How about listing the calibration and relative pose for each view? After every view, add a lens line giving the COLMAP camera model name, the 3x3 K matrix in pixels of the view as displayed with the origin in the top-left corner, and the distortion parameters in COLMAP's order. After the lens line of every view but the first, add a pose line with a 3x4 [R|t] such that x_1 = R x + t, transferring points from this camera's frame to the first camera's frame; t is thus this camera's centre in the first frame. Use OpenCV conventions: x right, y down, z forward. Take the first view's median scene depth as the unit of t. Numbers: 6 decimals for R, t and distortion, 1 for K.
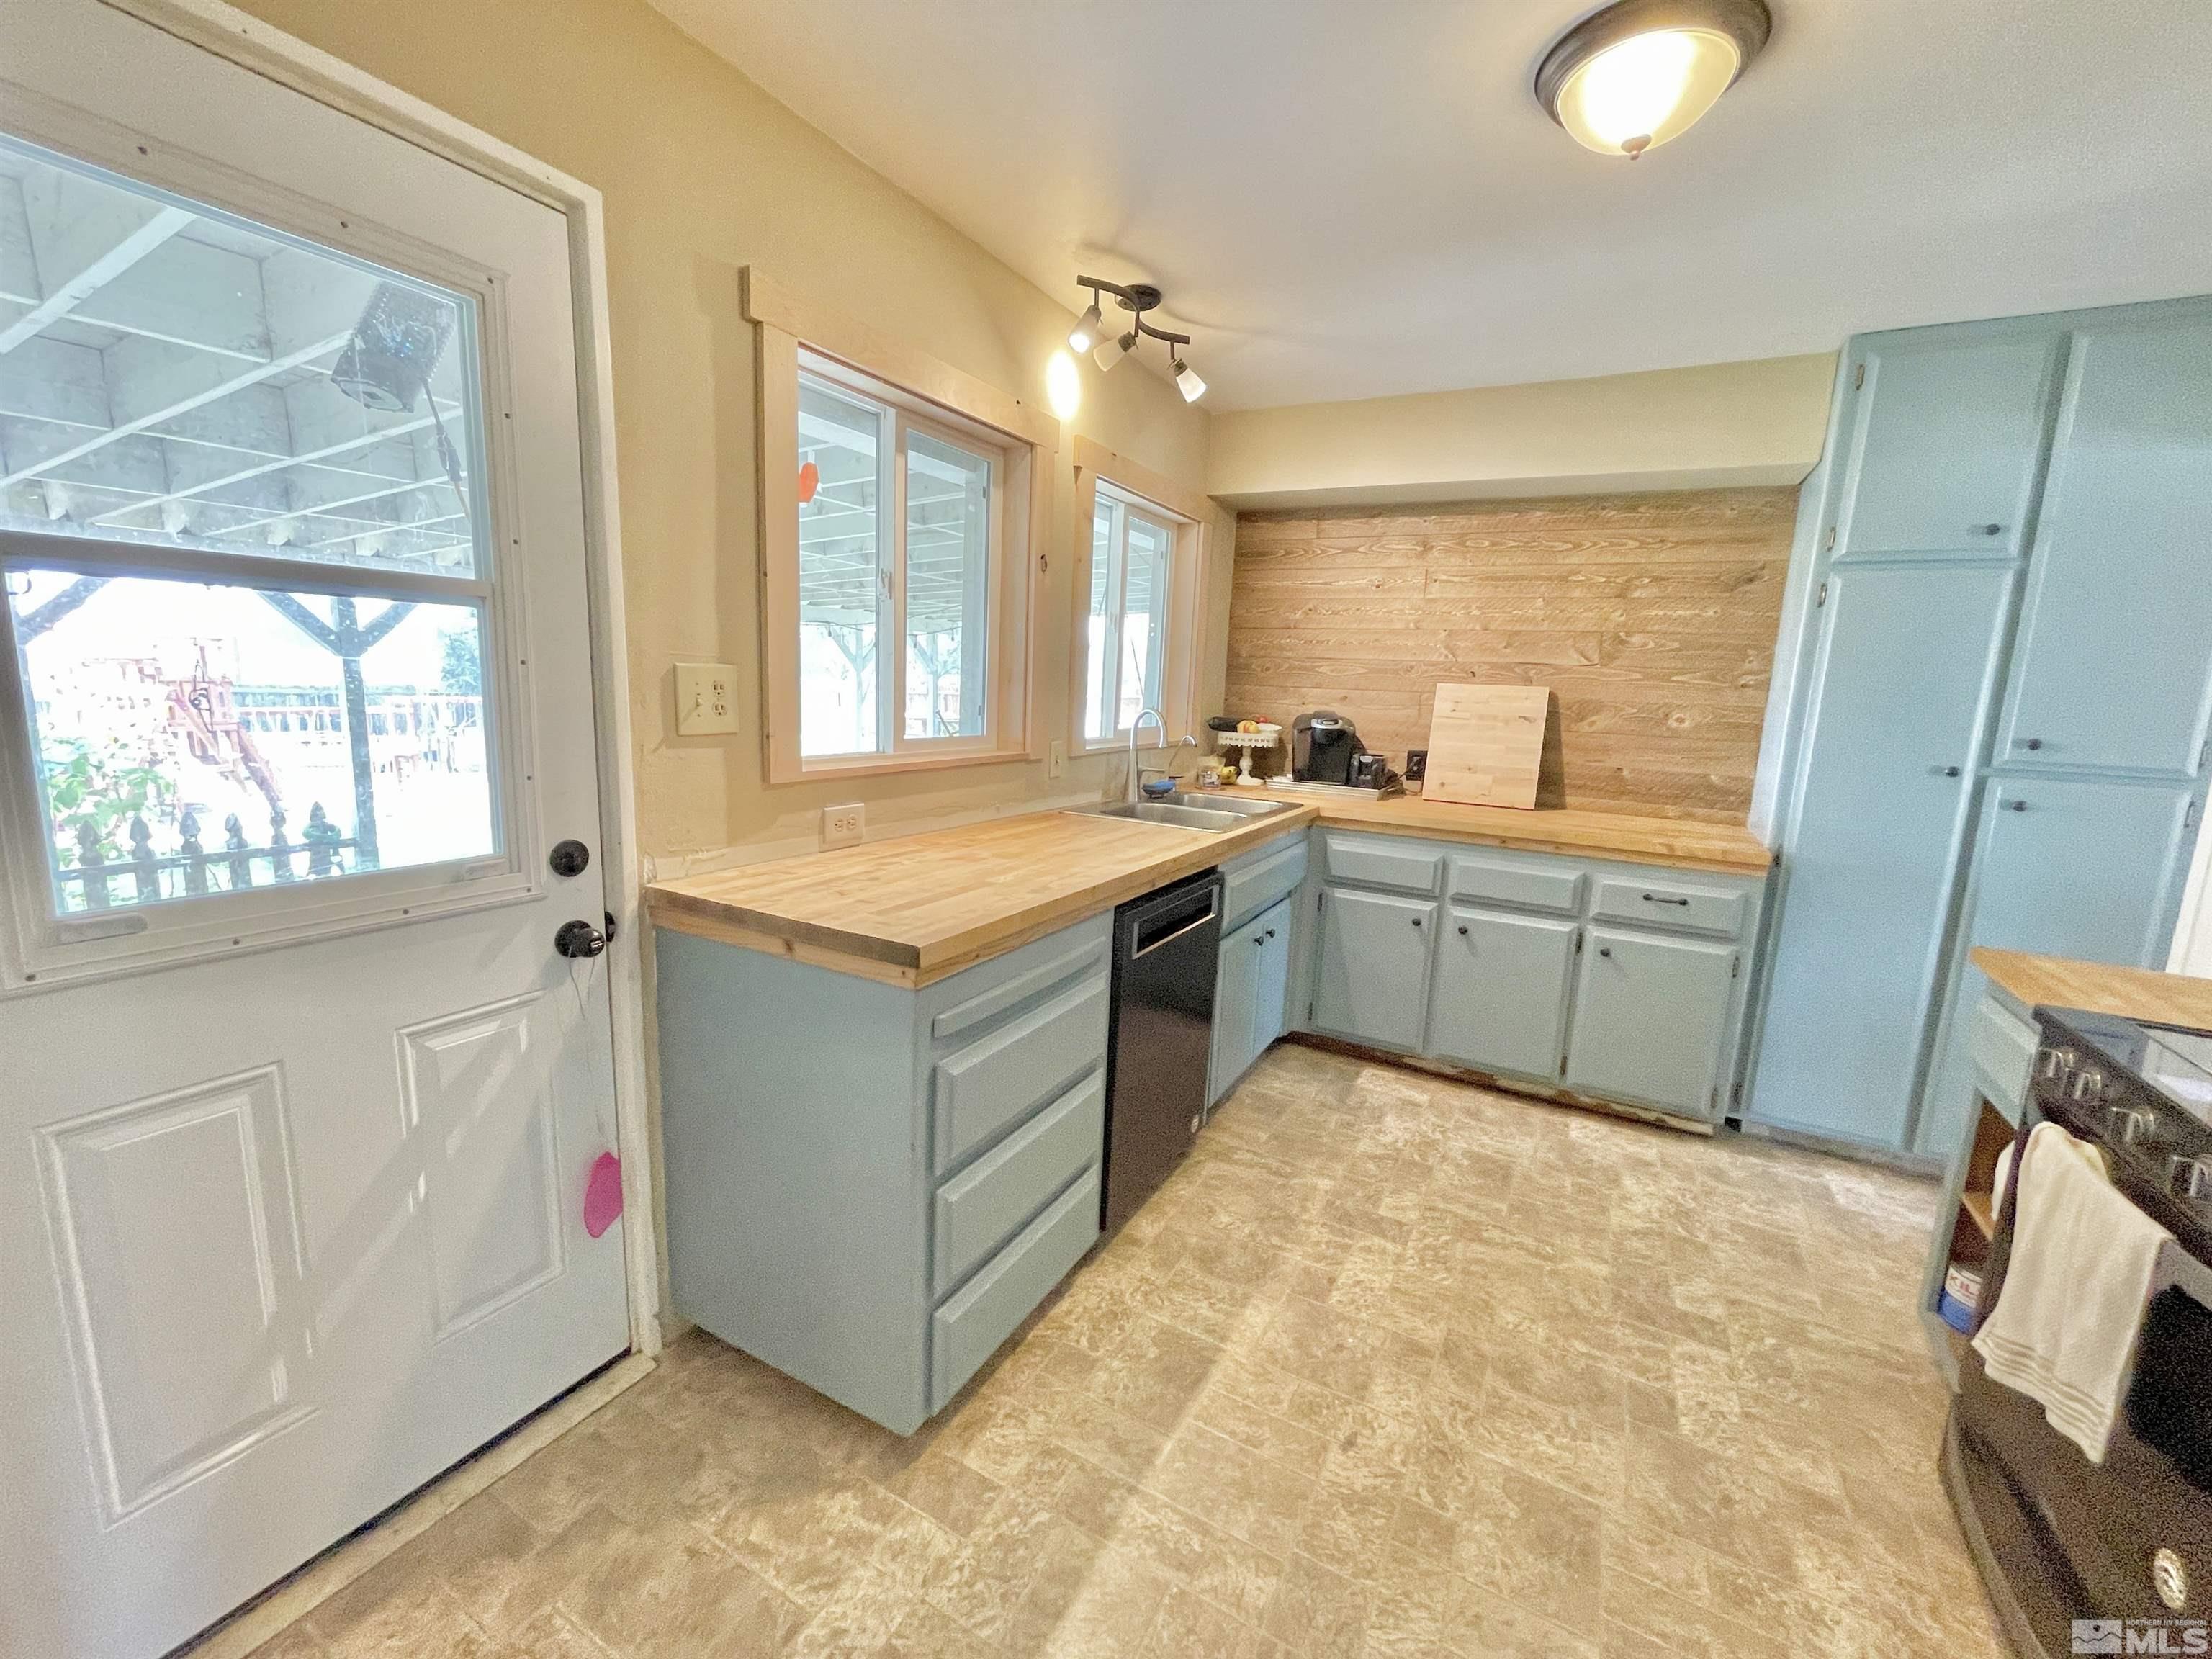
lens RADIAL K [[882.6, 0, 1060.0], [0, 882.6, 829.7], [0, 0, 1]] dist [-0.019669, 0.000501]
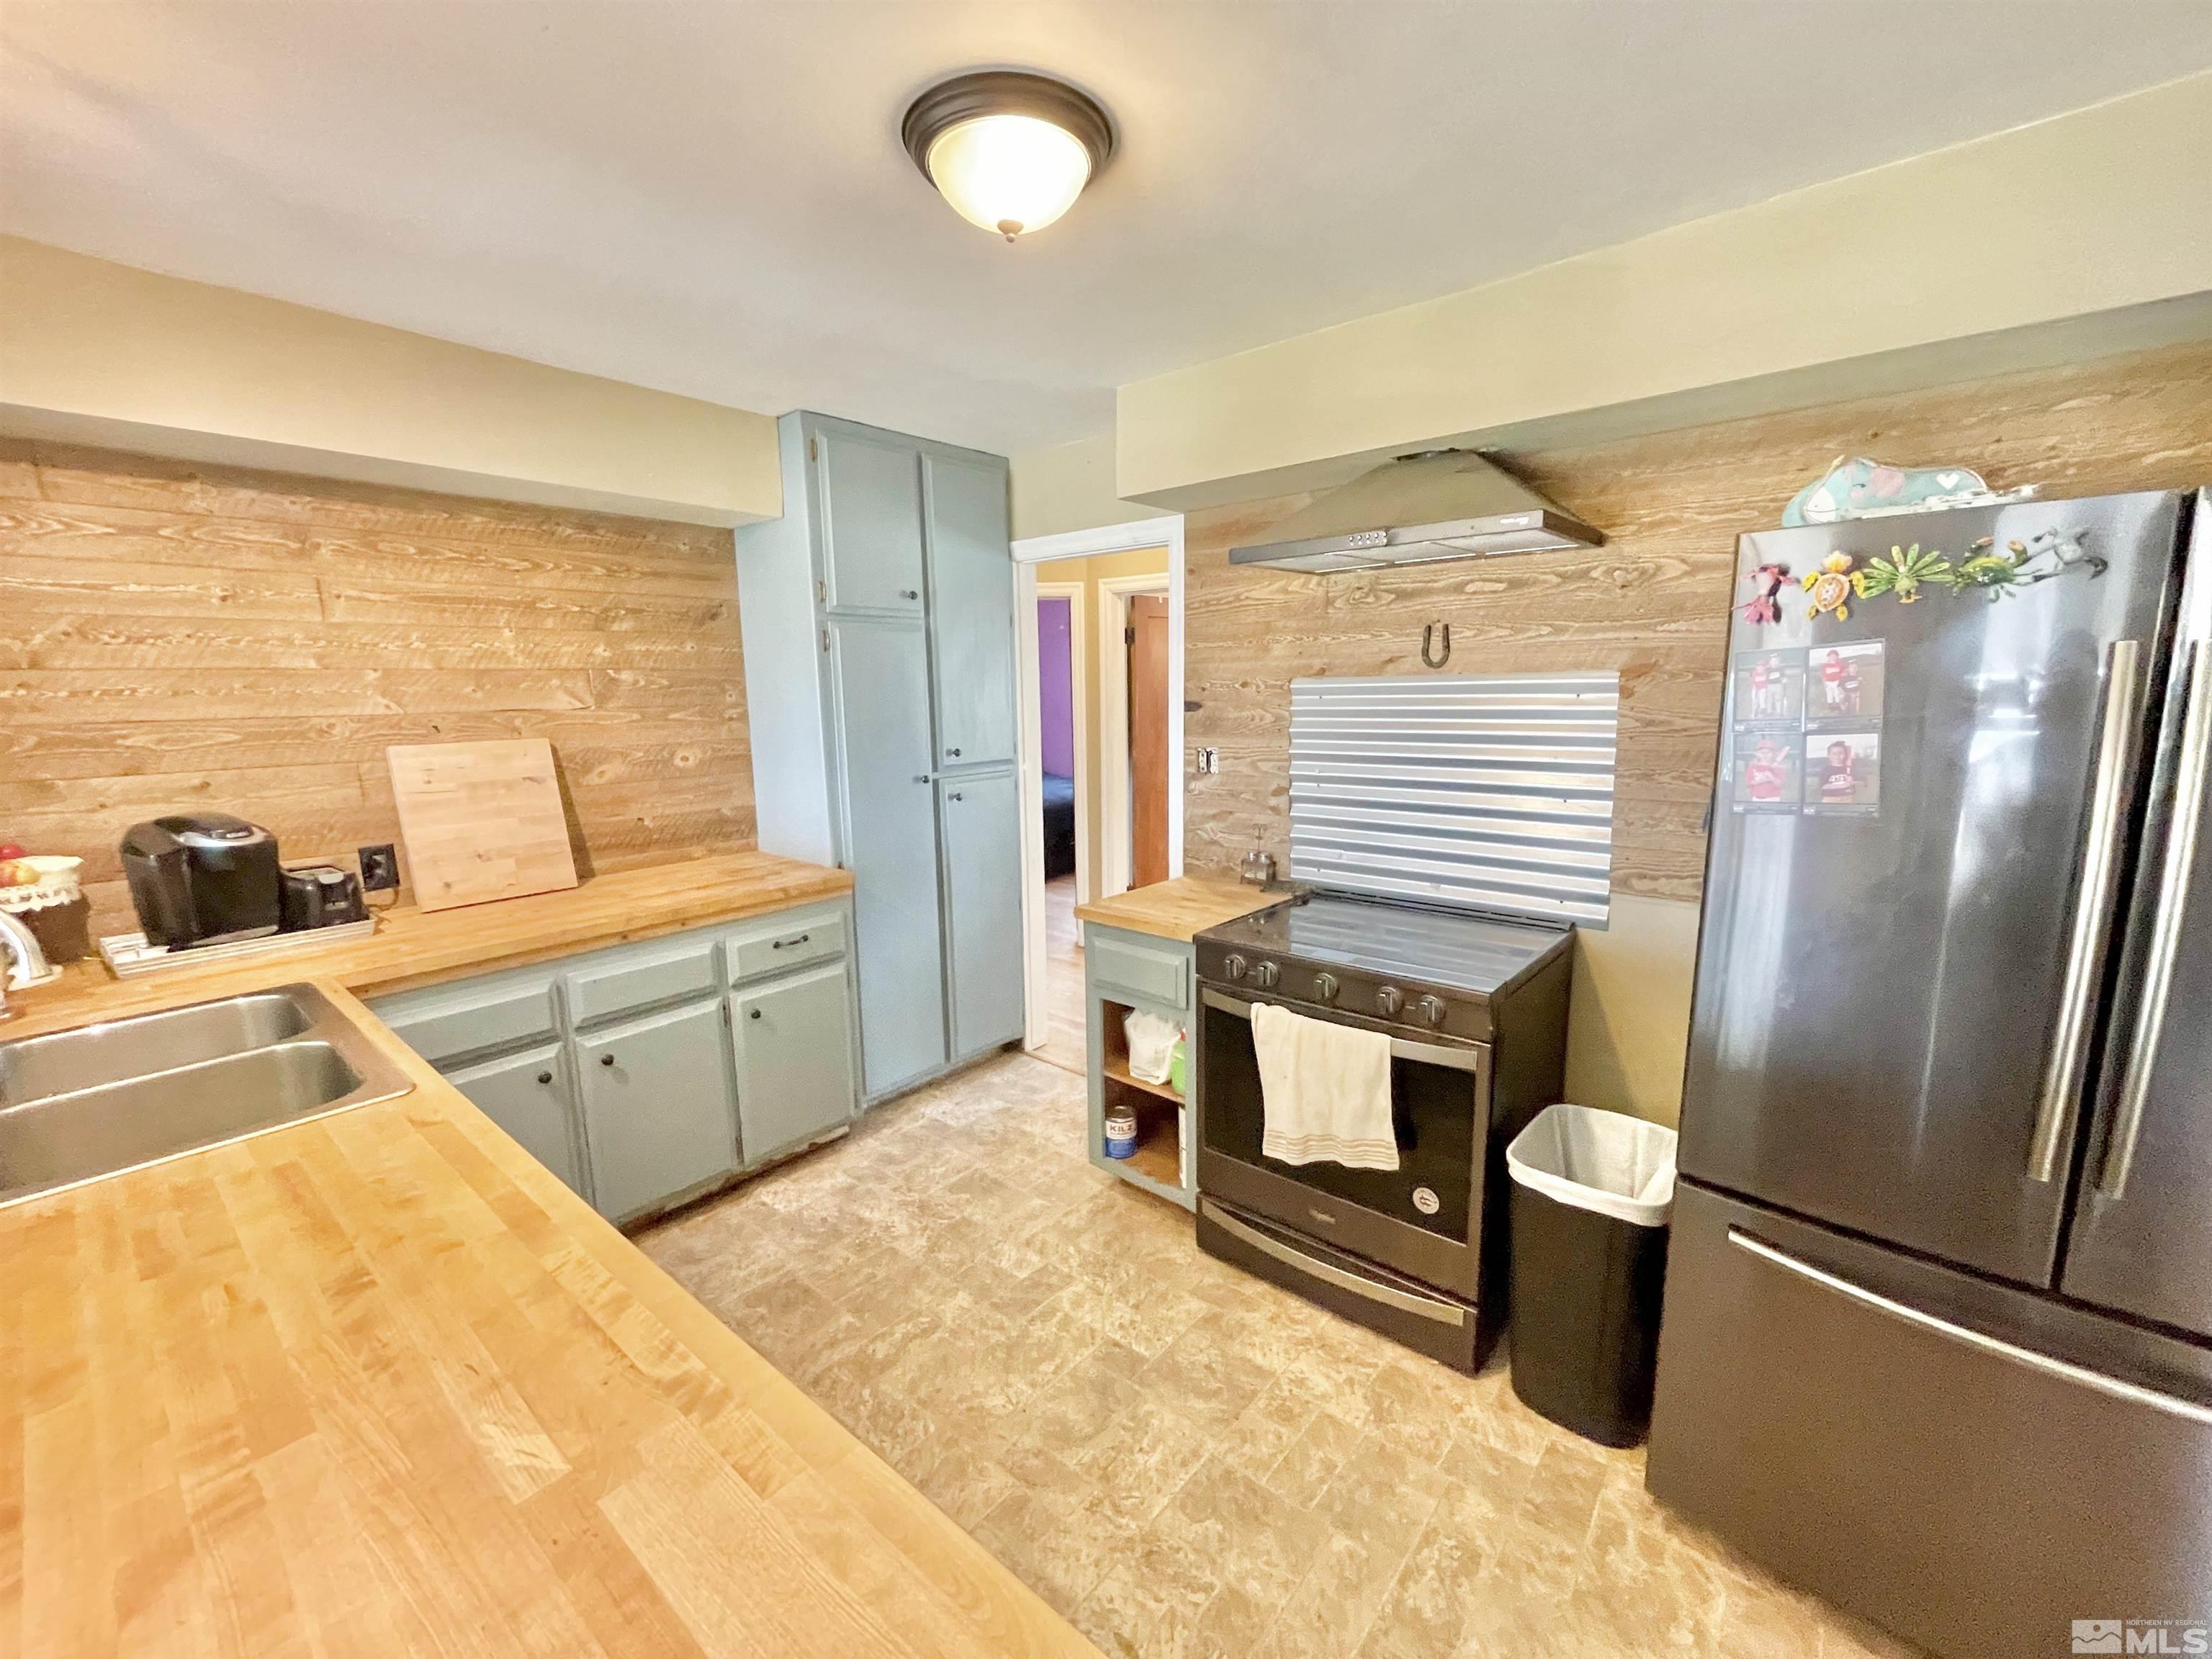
lens RADIAL K [[912.4, 0, 1106.0], [0, 912.4, 829.5], [0, 0, 1]] dist [-0.002548, -0.000150]
pose [[0.167952, -0.199570, 0.965383, -0.208959], [0.190195, 0.967454, 0.166909, -0.134612], [-0.967273, 0.155579, 0.200443, 0.373965]]
